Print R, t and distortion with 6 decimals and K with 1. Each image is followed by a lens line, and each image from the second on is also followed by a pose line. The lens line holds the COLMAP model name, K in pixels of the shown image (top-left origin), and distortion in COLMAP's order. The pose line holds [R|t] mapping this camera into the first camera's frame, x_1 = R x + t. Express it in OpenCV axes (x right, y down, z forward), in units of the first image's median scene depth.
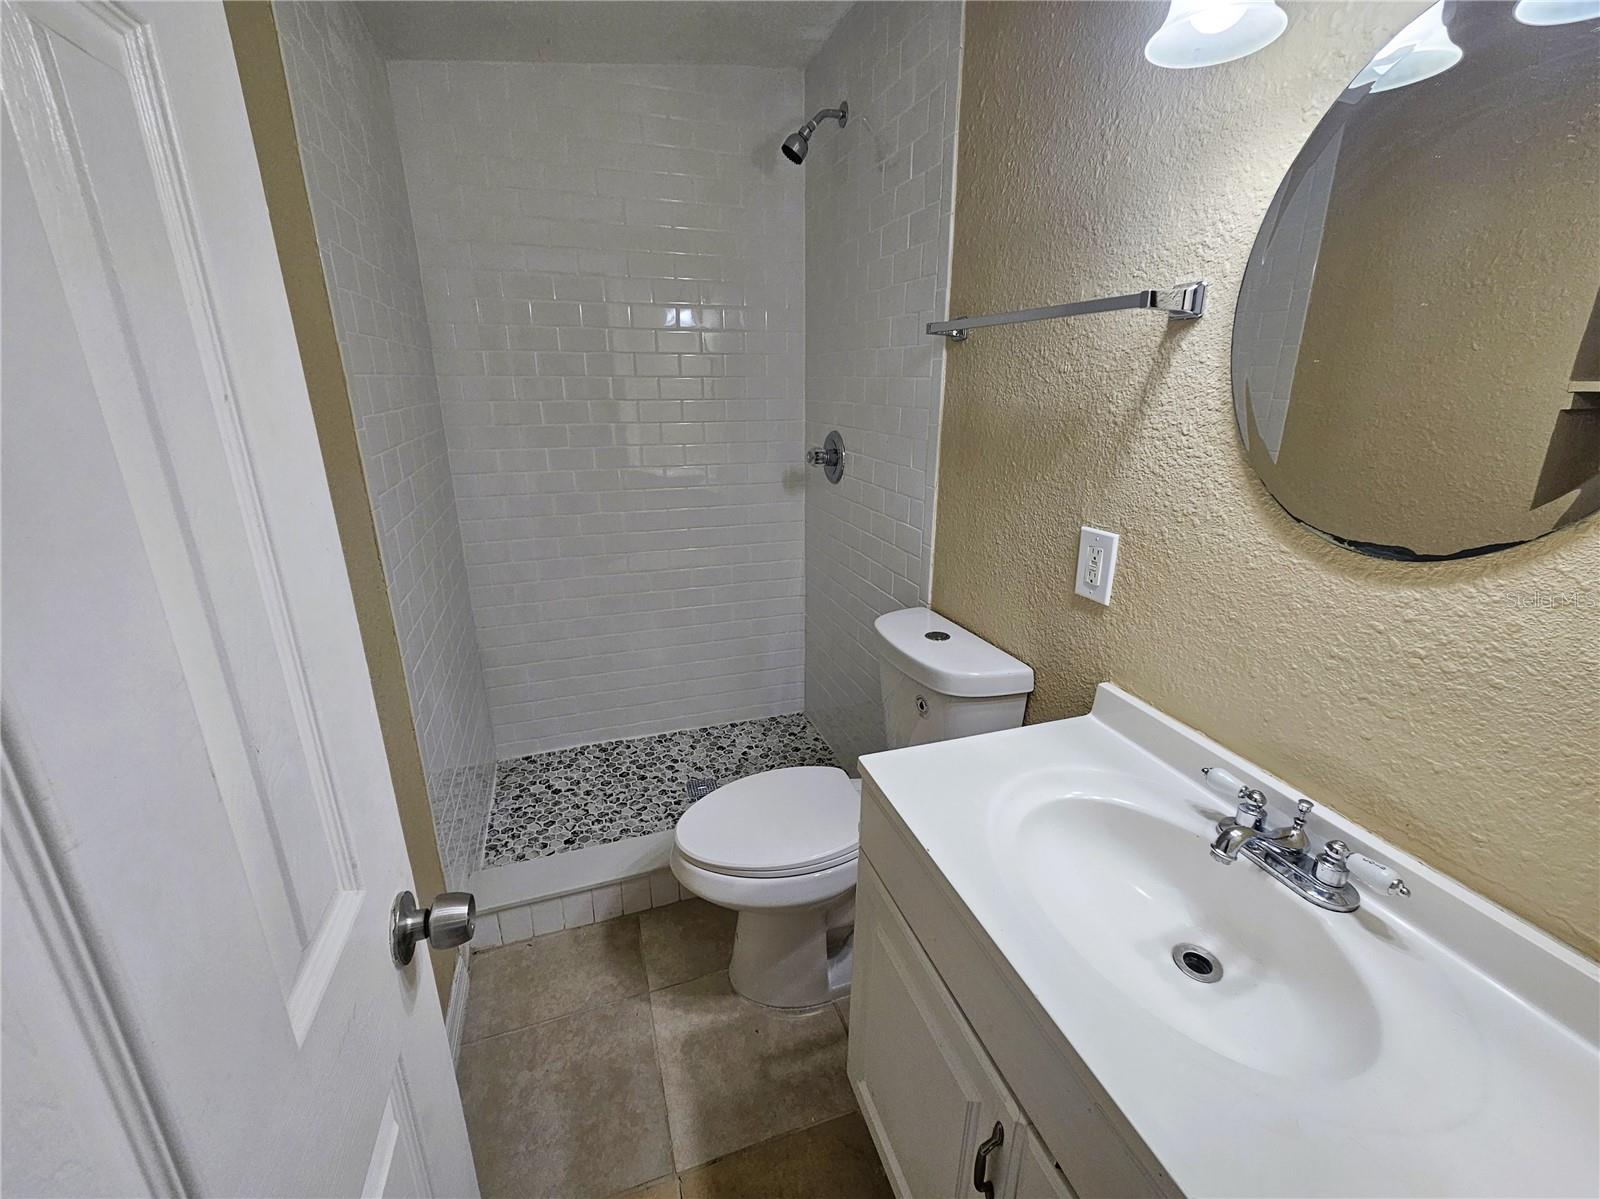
lens RADIAL K [[680.4, 0, 793.6], [0, 680.4, 592.8], [0, 0, 1]] dist [-0.000306, 0.000218]
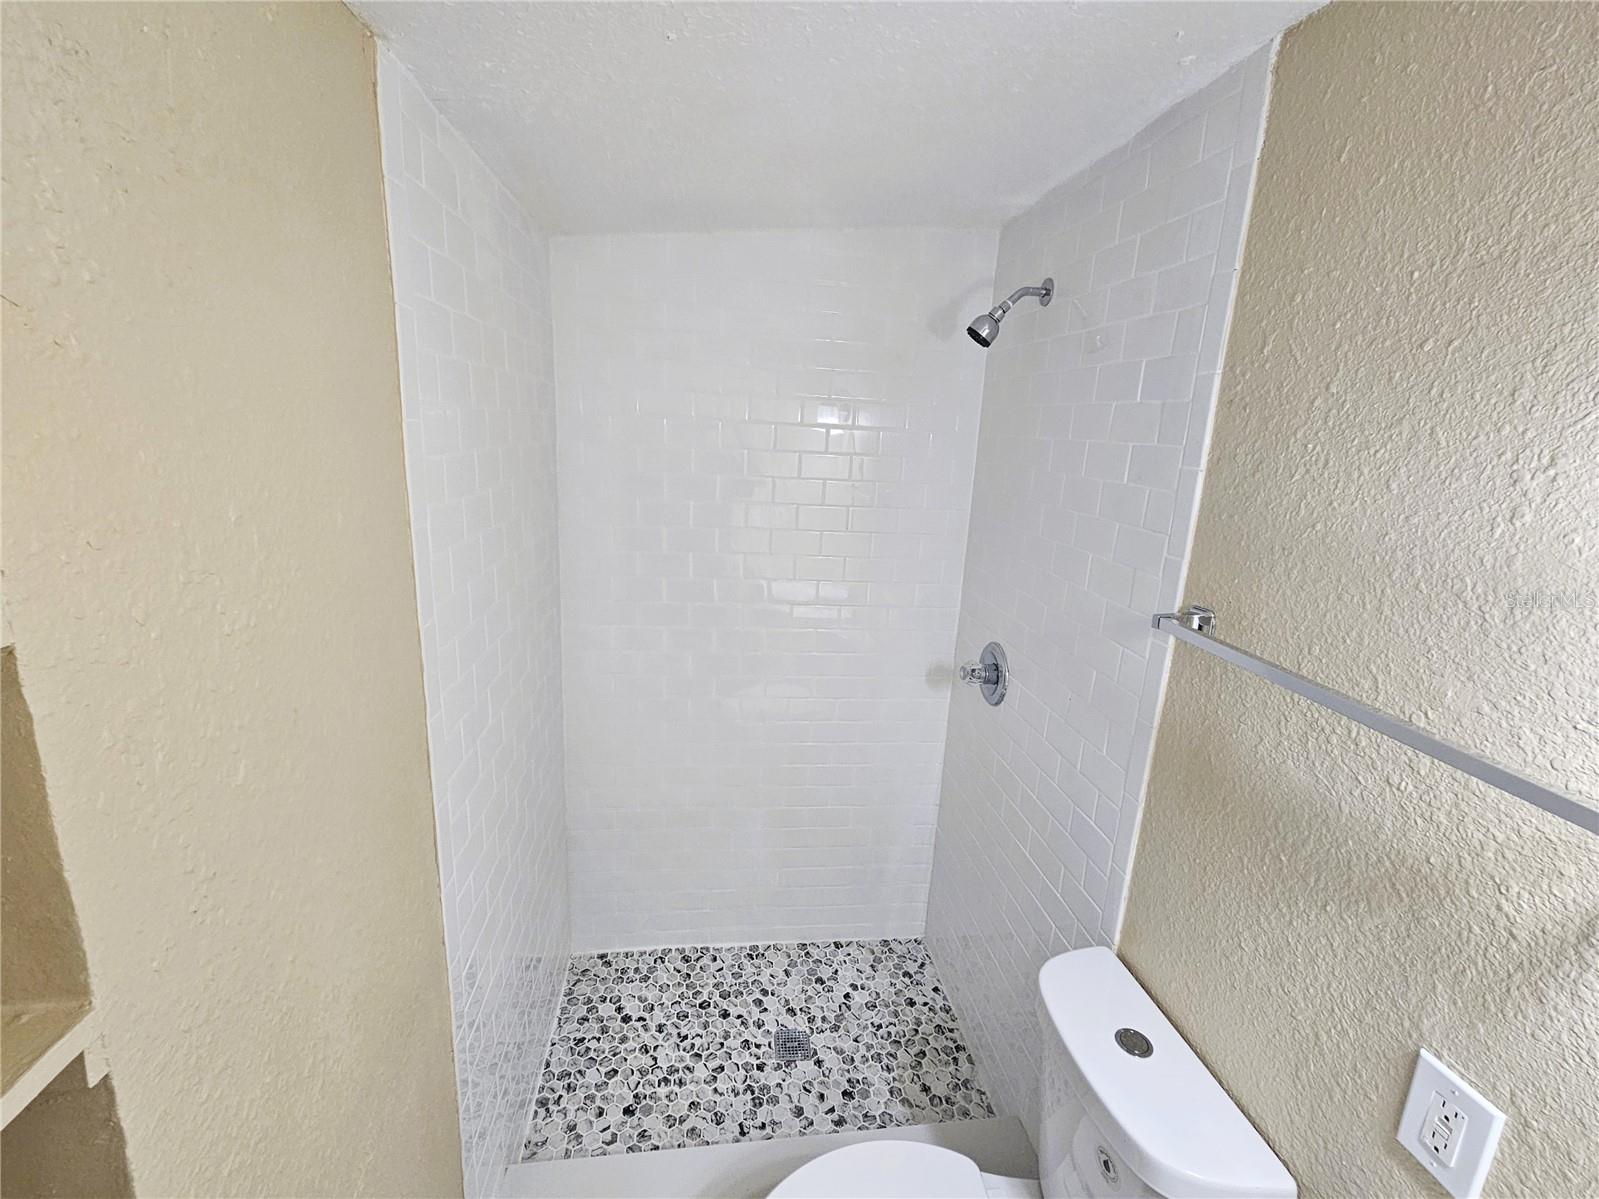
lens RADIAL K [[703.9, 0, 787.3], [0, 703.9, 595.0], [0, 0, 1]] dist [-0.000234, -0.000098]
pose [[0.977319, 0.096316, -0.188602, -0.035166], [-0.111194, 0.991335, -0.069939, -0.221610], [0.180232, 0.089324, 0.979560, 0.124063]]
